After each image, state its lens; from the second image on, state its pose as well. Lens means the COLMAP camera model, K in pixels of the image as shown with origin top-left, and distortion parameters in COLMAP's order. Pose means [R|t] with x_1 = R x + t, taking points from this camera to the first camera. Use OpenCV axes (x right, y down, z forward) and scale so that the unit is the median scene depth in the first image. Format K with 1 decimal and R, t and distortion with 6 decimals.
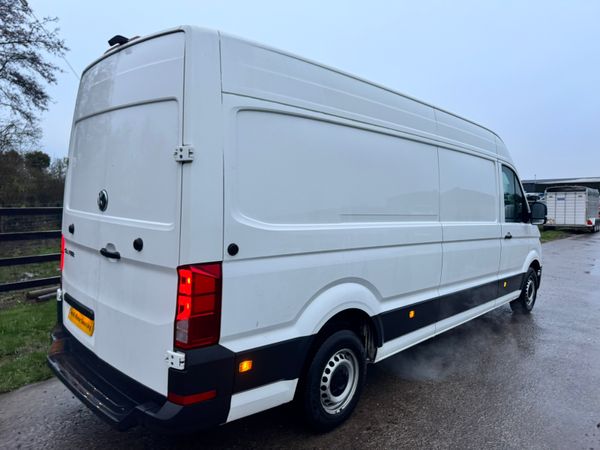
lens RADIAL K [[423.9, 0, 300.9], [0, 423.9, 219.4], [0, 0, 1]] dist [0.041252, -0.038353]
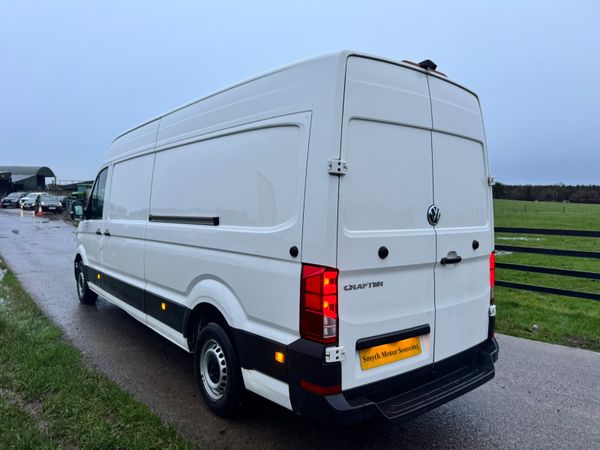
lens RADIAL K [[466.5, 0, 297.3], [0, 466.5, 225.9], [0, 0, 1]] dist [0.062239, -0.069991]
pose [[0.130291, -0.084063, 0.987906, -1.644571], [0.054130, 0.995516, 0.077571, -0.125153], [-0.989997, 0.043368, 0.134257, 1.167996]]
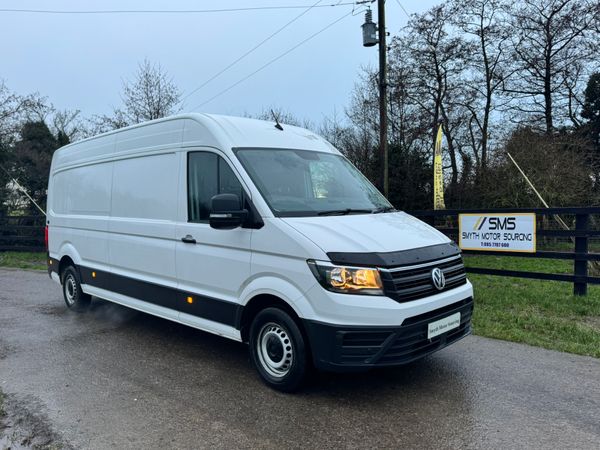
lens RADIAL K [[466.5, 0, 298.0], [0, 466.5, 225.2], [0, 0, 1]] dist [0.062239, -0.069991]
pose [[-0.022927, 0.009910, -0.999688, 2.672474], [-0.038559, 0.999198, 0.010790, -0.010429], [0.998993, 0.038794, -0.022527, 2.407365]]
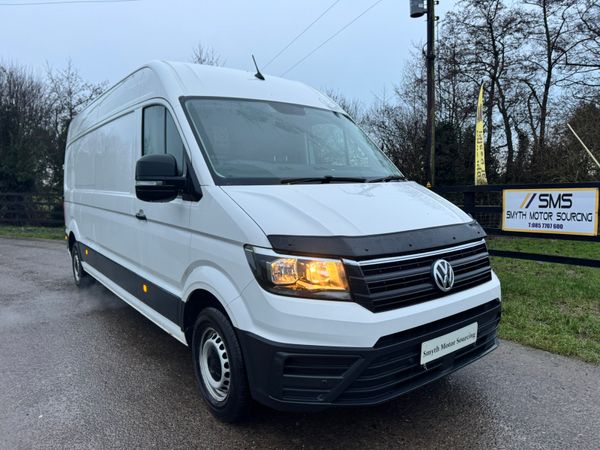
lens RADIAL K [[423.9, 0, 304.5], [0, 423.9, 225.9], [0, 0, 1]] dist [0.041252, -0.038353]
pose [[-0.153687, 0.057205, -0.986462, 2.151432], [-0.042941, 0.996993, 0.064506, 0.004350], [0.987186, 0.052273, -0.150769, 2.650784]]
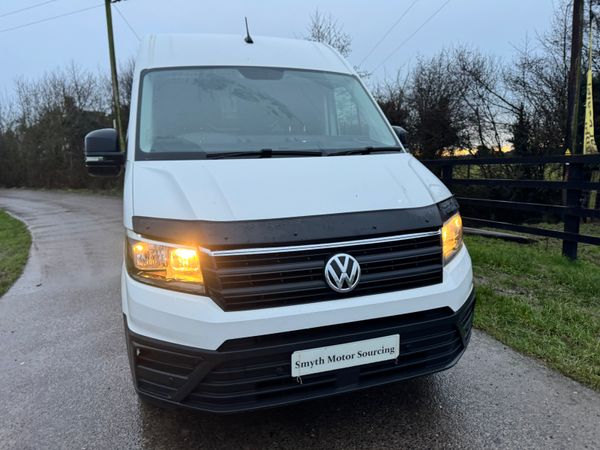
lens RADIAL K [[423.9, 0, 297.8], [0, 423.9, 227.1], [0, 0, 1]] dist [0.041252, -0.038353]
pose [[-0.479277, 0.114093, -0.870216, 1.887176], [-0.041781, 0.987424, 0.152471, -0.030350], [0.876669, 0.109434, -0.468483, 3.068072]]
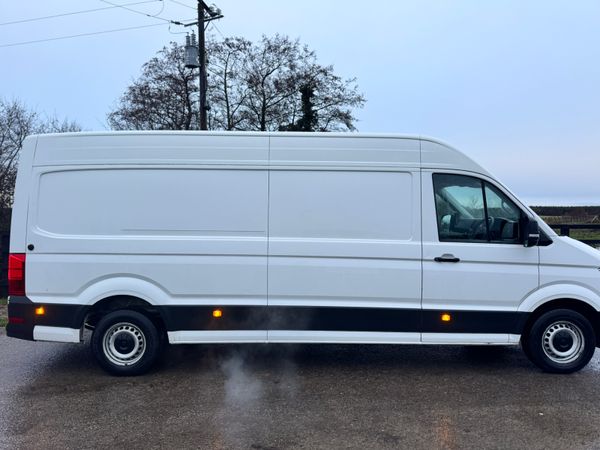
lens RADIAL K [[392.8, 0, 302.9], [0, 392.8, 214.6], [0, 0, 1]] dist [0.045709, -0.006682]
pose [[0.694620, -0.015802, -0.719203, 1.658680], [-0.016888, 0.999125, -0.038263, -0.023861], [0.719179, 0.038725, 0.693745, 0.521783]]
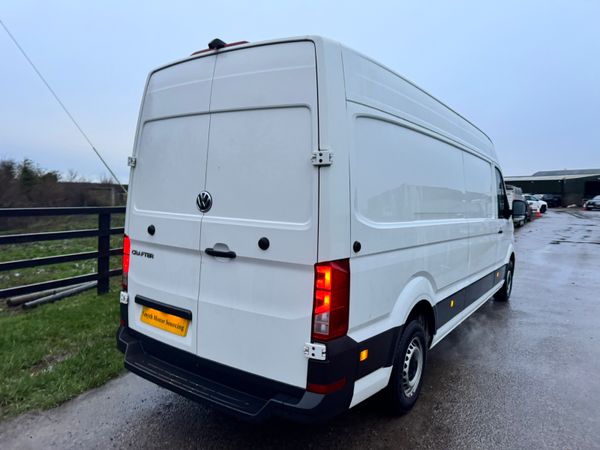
lens RADIAL K [[423.9, 0, 297.7], [0, 423.9, 217.4], [0, 0, 1]] dist [0.041252, -0.038353]
pose [[0.988617, -0.010198, 0.150106, -0.391768], [0.010198, 0.999948, 0.000770, -0.004780], [-0.150106, 0.000770, 0.988670, -0.033519]]
